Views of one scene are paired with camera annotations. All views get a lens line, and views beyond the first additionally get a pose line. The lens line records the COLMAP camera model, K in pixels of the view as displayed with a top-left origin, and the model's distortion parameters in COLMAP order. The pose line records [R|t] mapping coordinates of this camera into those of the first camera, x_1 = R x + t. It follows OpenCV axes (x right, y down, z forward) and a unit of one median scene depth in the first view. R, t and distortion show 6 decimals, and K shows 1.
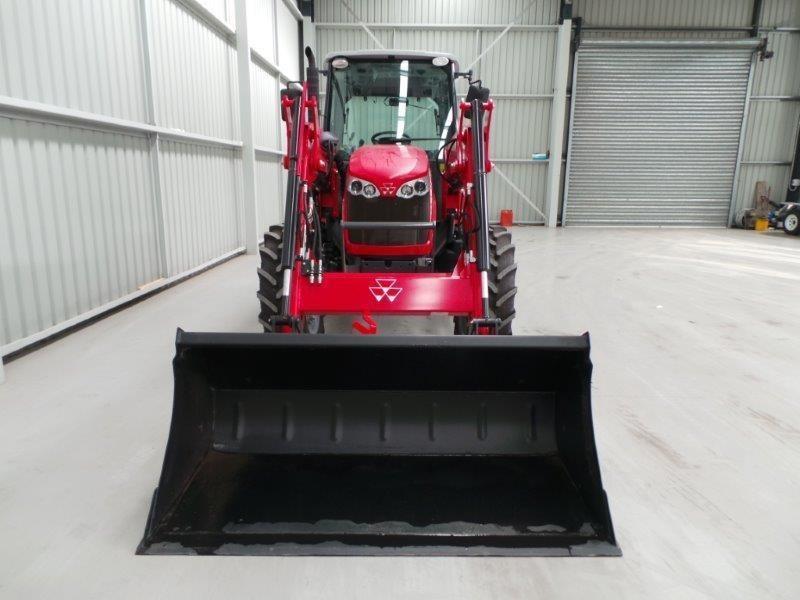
lens RADIAL K [[557.6, 0, 397.4], [0, 557.6, 301.7], [0, 0, 1]] dist [0.001387, -0.005386]
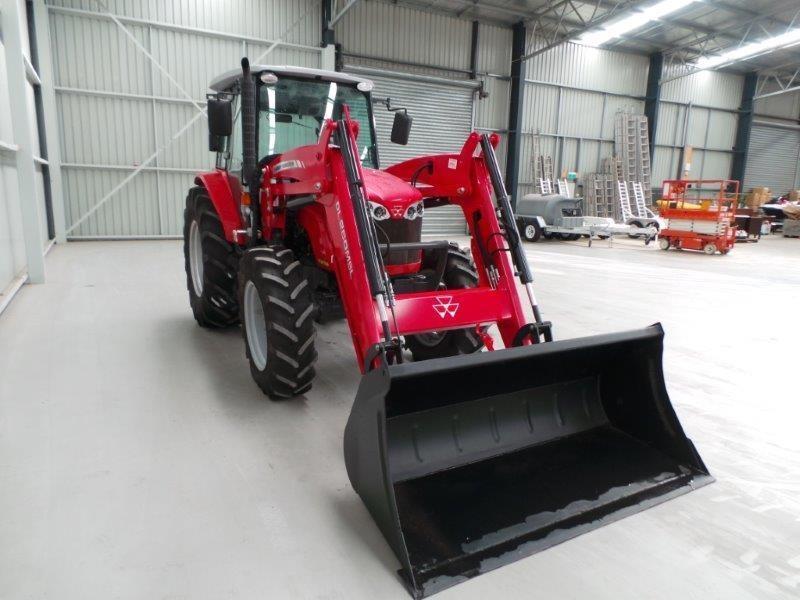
lens RADIAL K [[557.6, 0, 404.2], [0, 557.6, 300.2], [0, 0, 1]] dist [0.001387, -0.005386]
pose [[0.868996, -0.081784, 0.488014, -0.317103], [0.091410, 0.995805, 0.004111, -0.023332], [-0.486302, 0.041037, 0.872826, 0.051744]]
